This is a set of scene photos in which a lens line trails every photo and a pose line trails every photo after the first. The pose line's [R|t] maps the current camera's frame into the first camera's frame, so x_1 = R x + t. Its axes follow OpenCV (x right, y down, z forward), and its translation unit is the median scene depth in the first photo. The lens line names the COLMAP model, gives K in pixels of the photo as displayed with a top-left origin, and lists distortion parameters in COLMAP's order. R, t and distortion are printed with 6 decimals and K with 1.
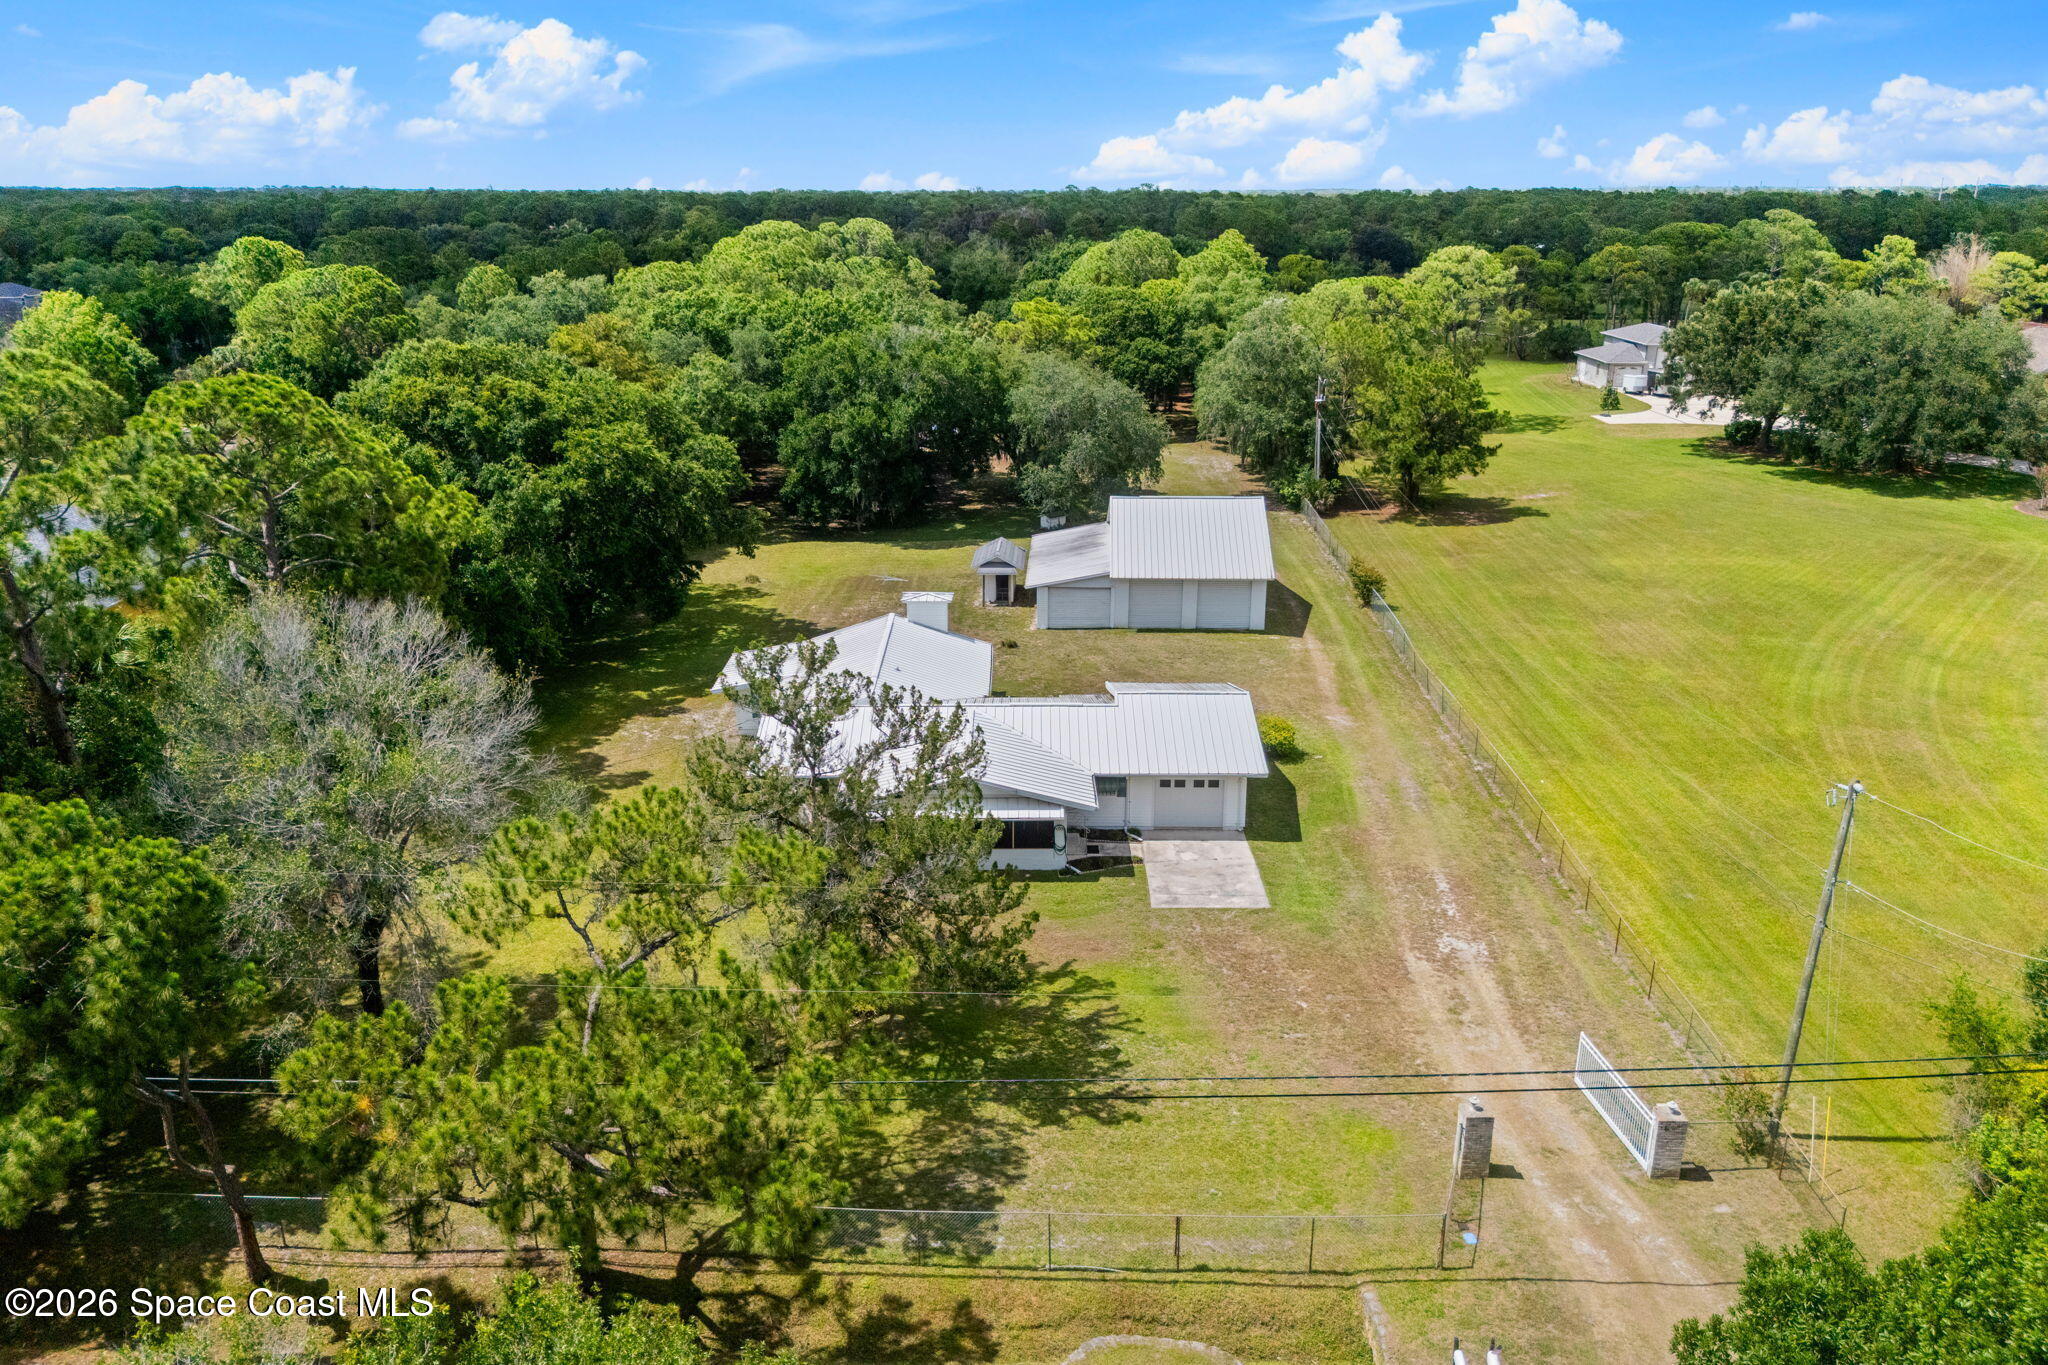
lens RADIAL K [[1493.9, 0, 1024.0], [0, 1493.9, 682.5], [0, 0, 1]] dist [0.038134, -0.003150]
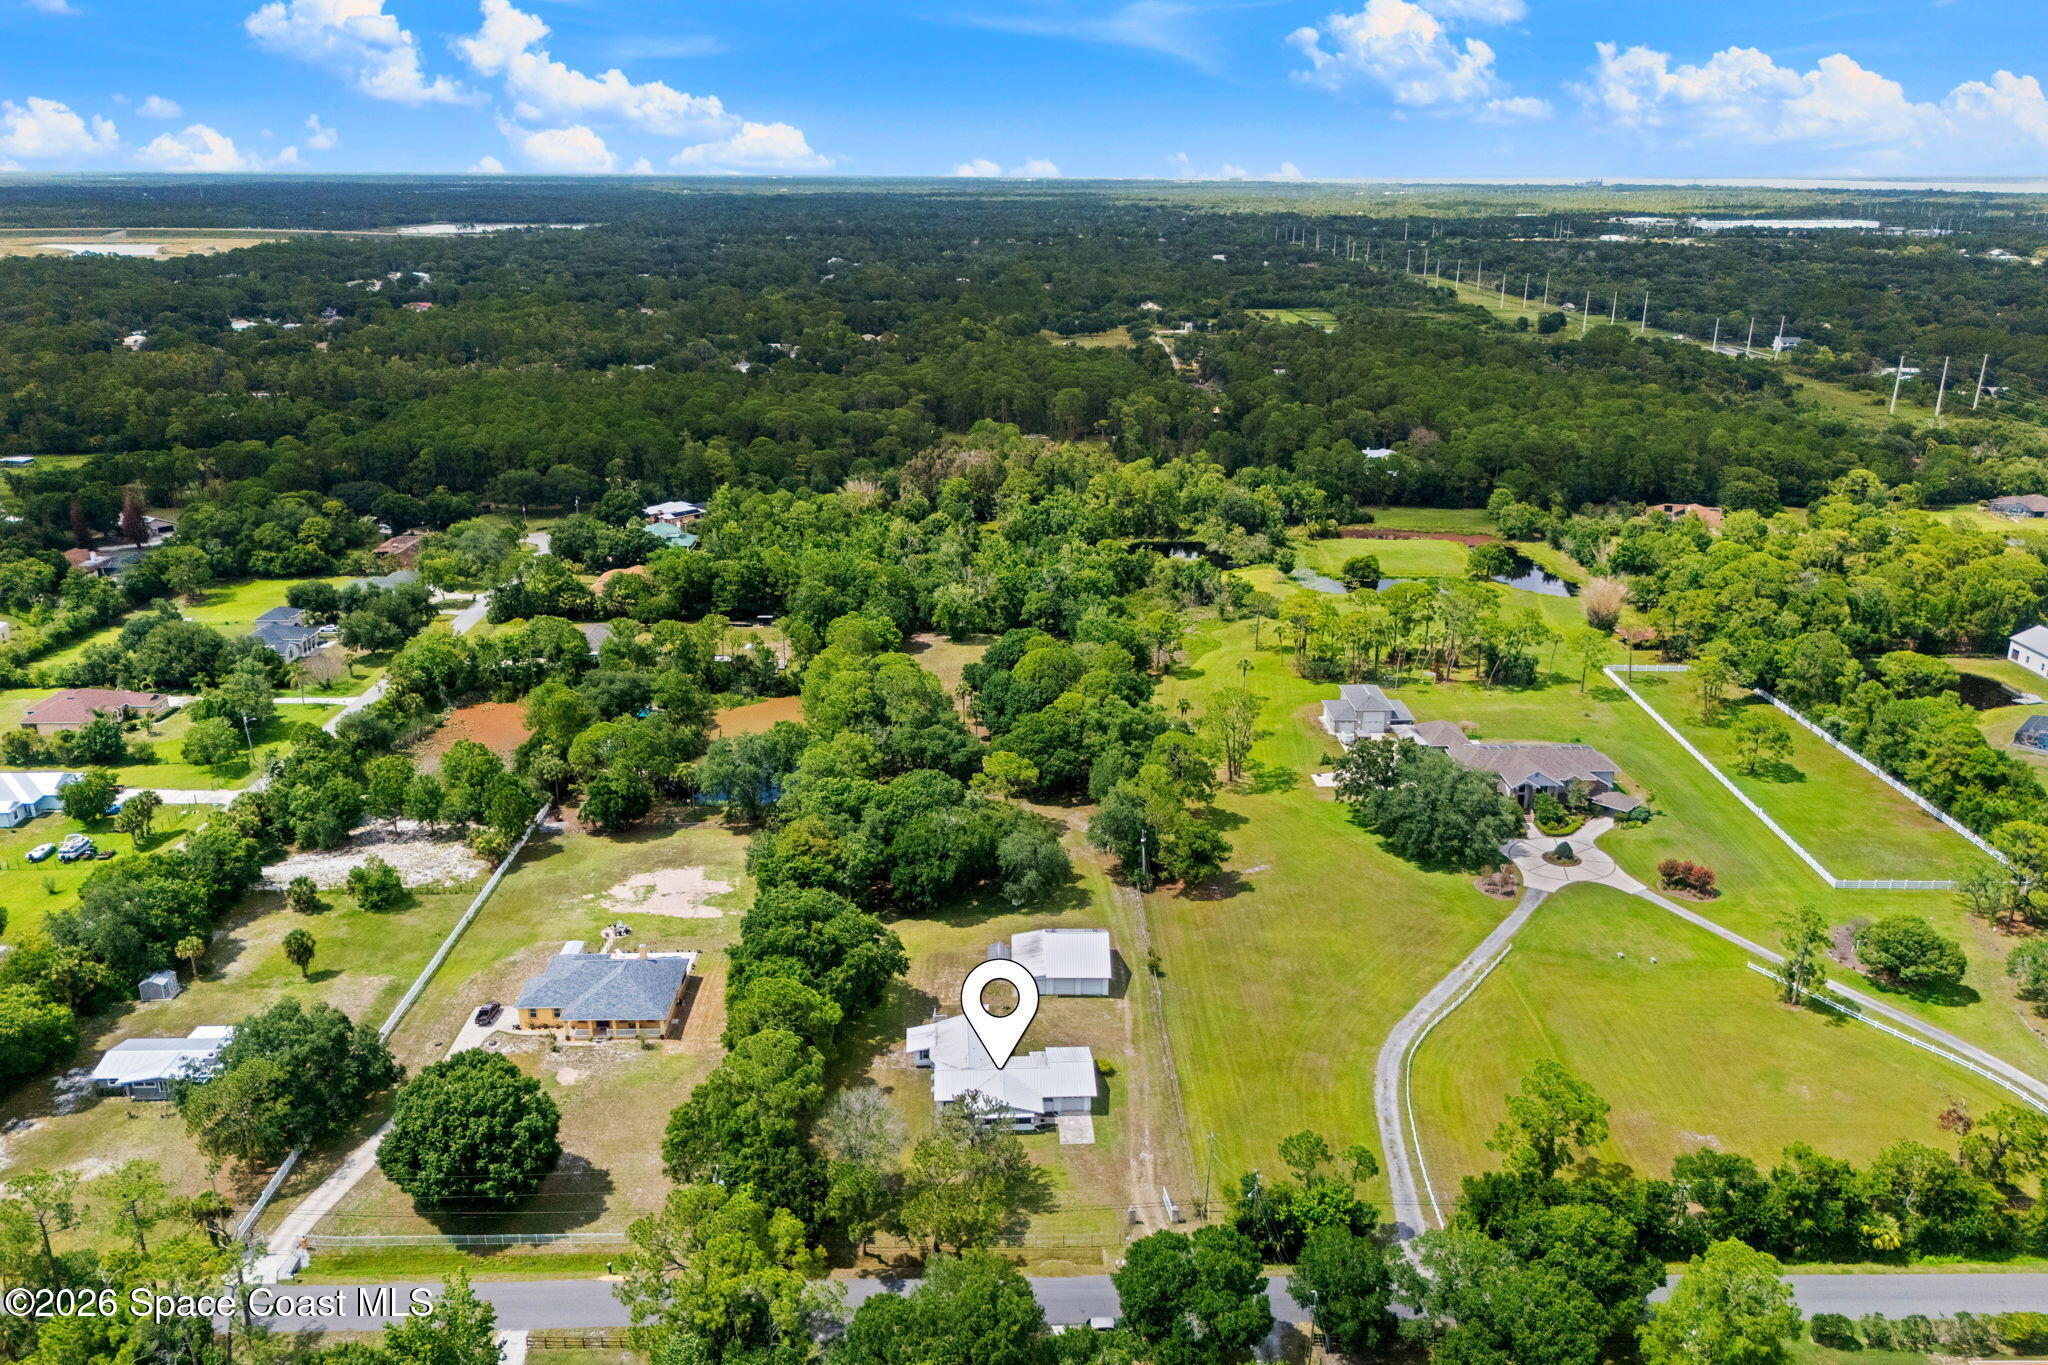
lens RADIAL K [[1493.9, 0, 1024.0], [0, 1493.9, 682.5], [0, 0, 1]] dist [0.038134, -0.003150]
pose [[0.998721, -0.002884, 0.050487, -0.151371], [0.003302, 0.999961, -0.008200, -0.787624], [-0.050461, 0.008356, 0.998691, -2.179655]]
